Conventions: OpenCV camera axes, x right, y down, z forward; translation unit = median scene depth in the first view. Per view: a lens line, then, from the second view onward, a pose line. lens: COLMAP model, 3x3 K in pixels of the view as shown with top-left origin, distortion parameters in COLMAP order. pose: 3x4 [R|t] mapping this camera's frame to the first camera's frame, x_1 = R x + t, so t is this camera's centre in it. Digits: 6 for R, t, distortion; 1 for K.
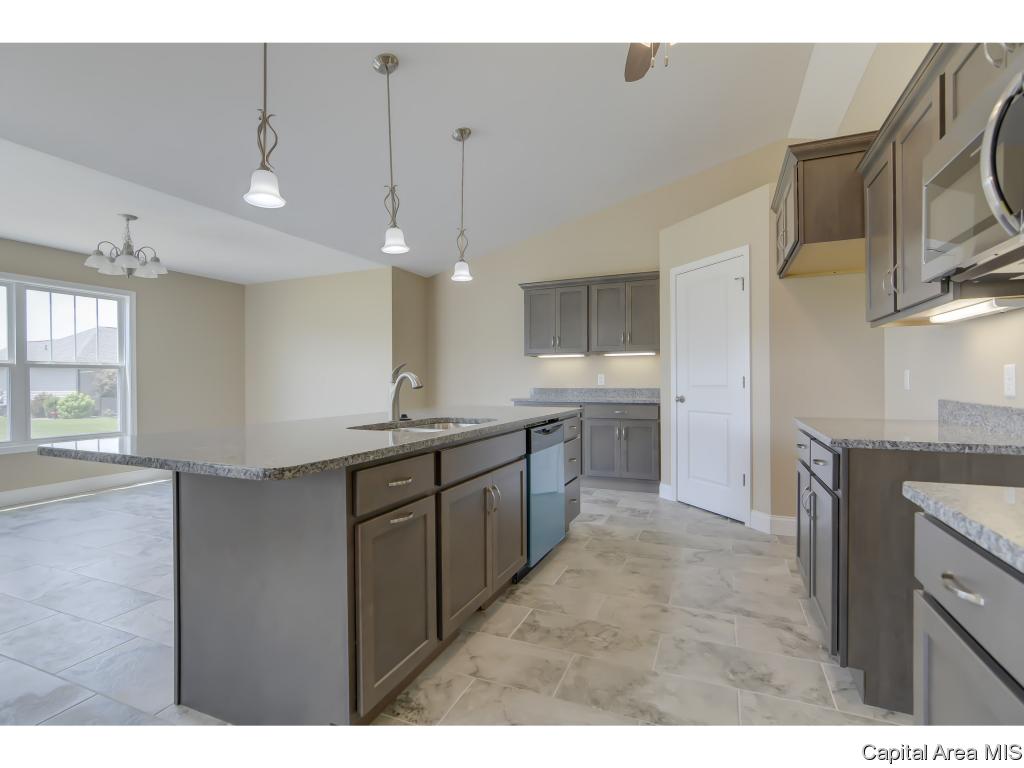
lens RADIAL K [[493.5, 0, 511.5], [0, 493.5, 384.1], [0, 0, 1]] dist [-0.015537, 0.004629]
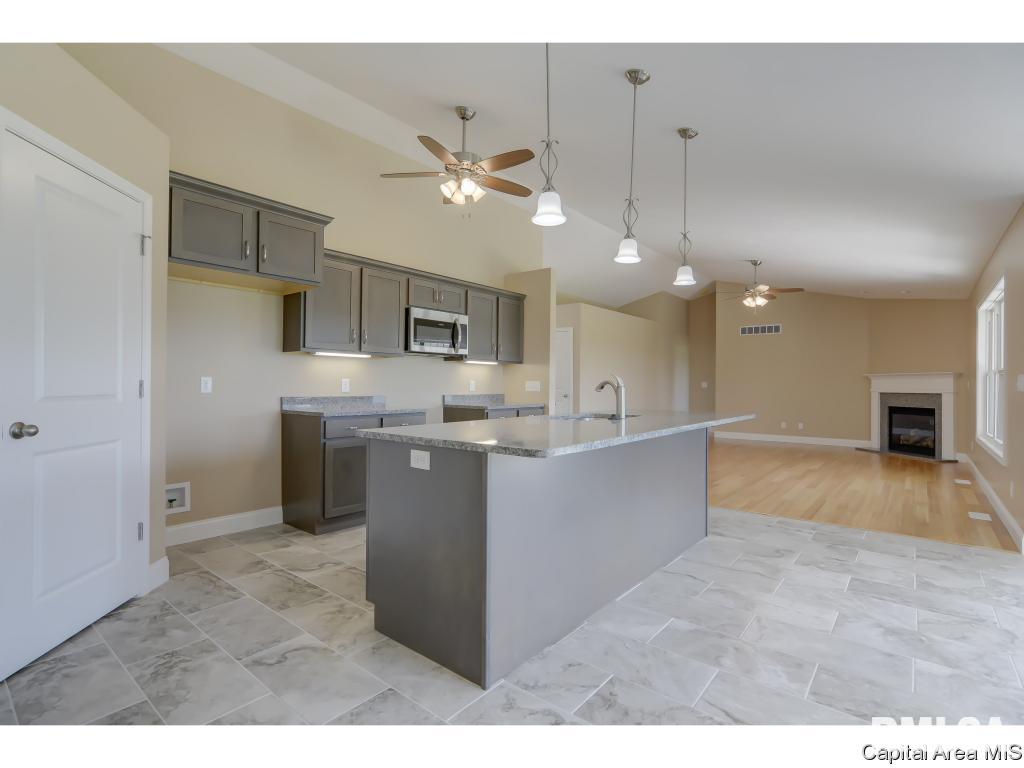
lens RADIAL K [[493.5, 0, 514.1], [0, 493.5, 381.0], [0, 0, 1]] dist [-0.015537, 0.004629]
pose [[-0.963191, 0.005325, 0.268766, -0.207715], [0.003710, 0.999972, -0.006518, -0.007383], [-0.268793, -0.005281, -0.963183, 1.488533]]
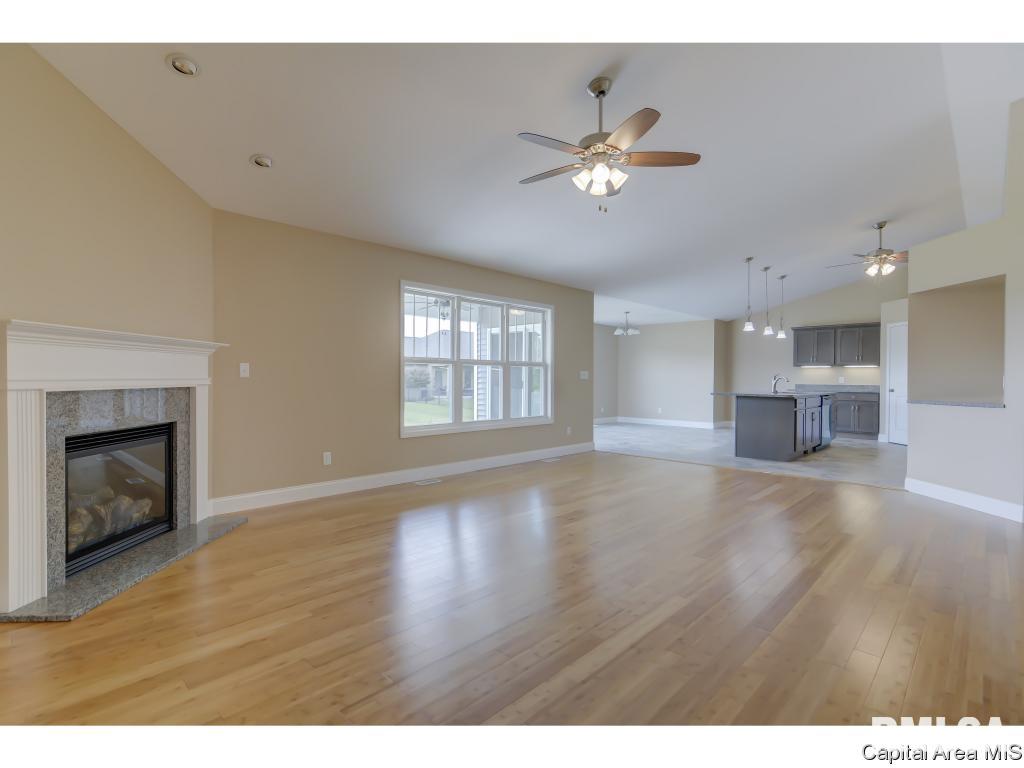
lens RADIAL K [[493.5, 0, 516.8], [0, 493.5, 389.9], [0, 0, 1]] dist [-0.015537, 0.004629]
pose [[0.936166, 0.013990, -0.351280, -0.475885], [-0.010527, 0.999875, 0.011767, 0.028933], [0.351401, -0.007318, 0.936197, -1.739548]]
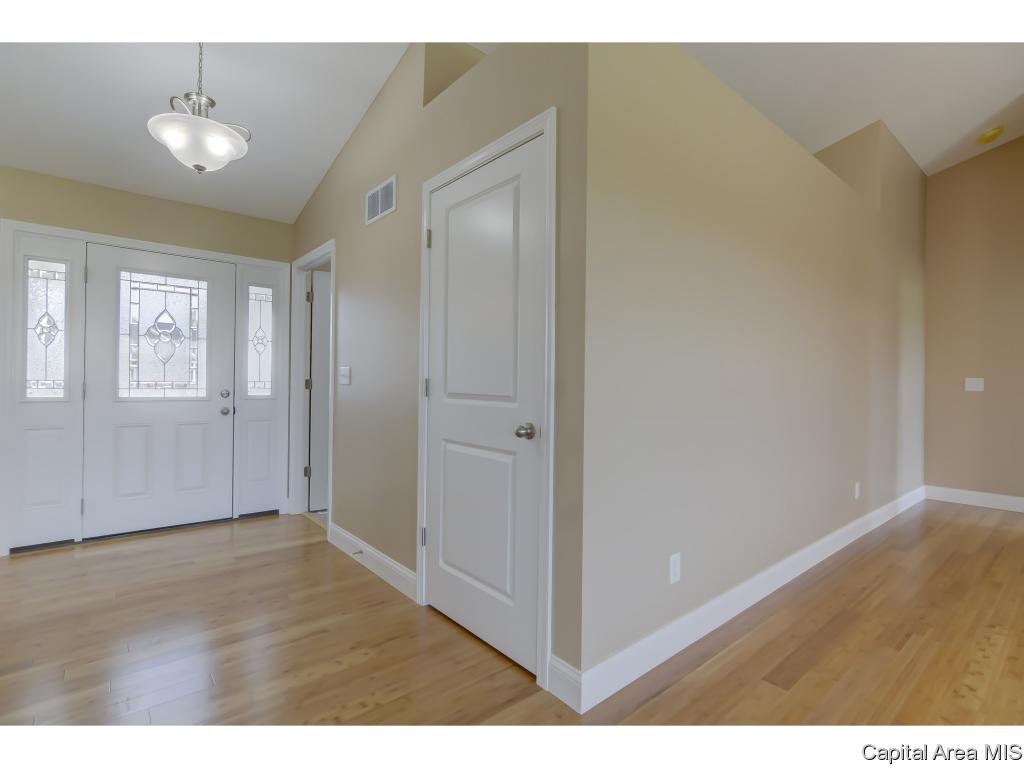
lens RADIAL K [[493.5, 0, 510.2], [0, 493.5, 379.1], [0, 0, 1]] dist [-0.015537, 0.004629]
pose [[-0.896661, 0.005532, 0.442683, -0.022503], [0.001037, 0.999945, -0.010395, -0.000020], [-0.442717, -0.008861, -0.896618, -0.393586]]
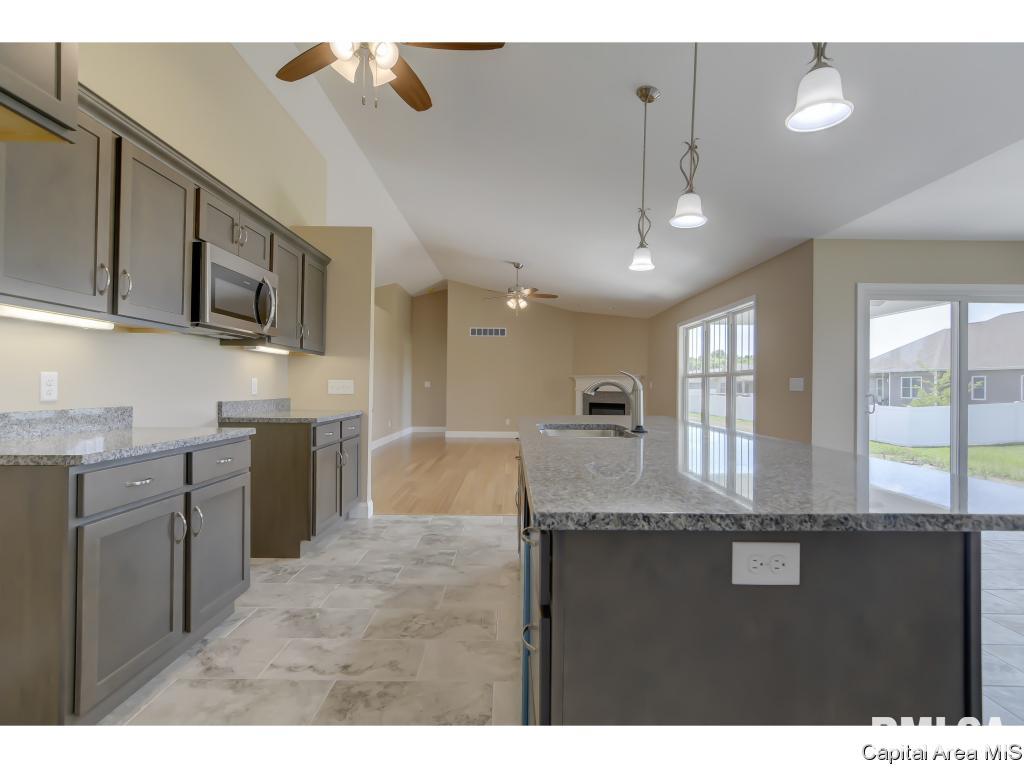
lens RADIAL K [[493.5, 0, 514.4], [0, 493.5, 383.9], [0, 0, 1]] dist [-0.015537, 0.004629]
pose [[-0.916039, -0.000881, -0.401088, 0.238404], [-0.002245, 0.999993, 0.002932, -0.011283], [0.401083, 0.003586, -0.916035, 1.162842]]
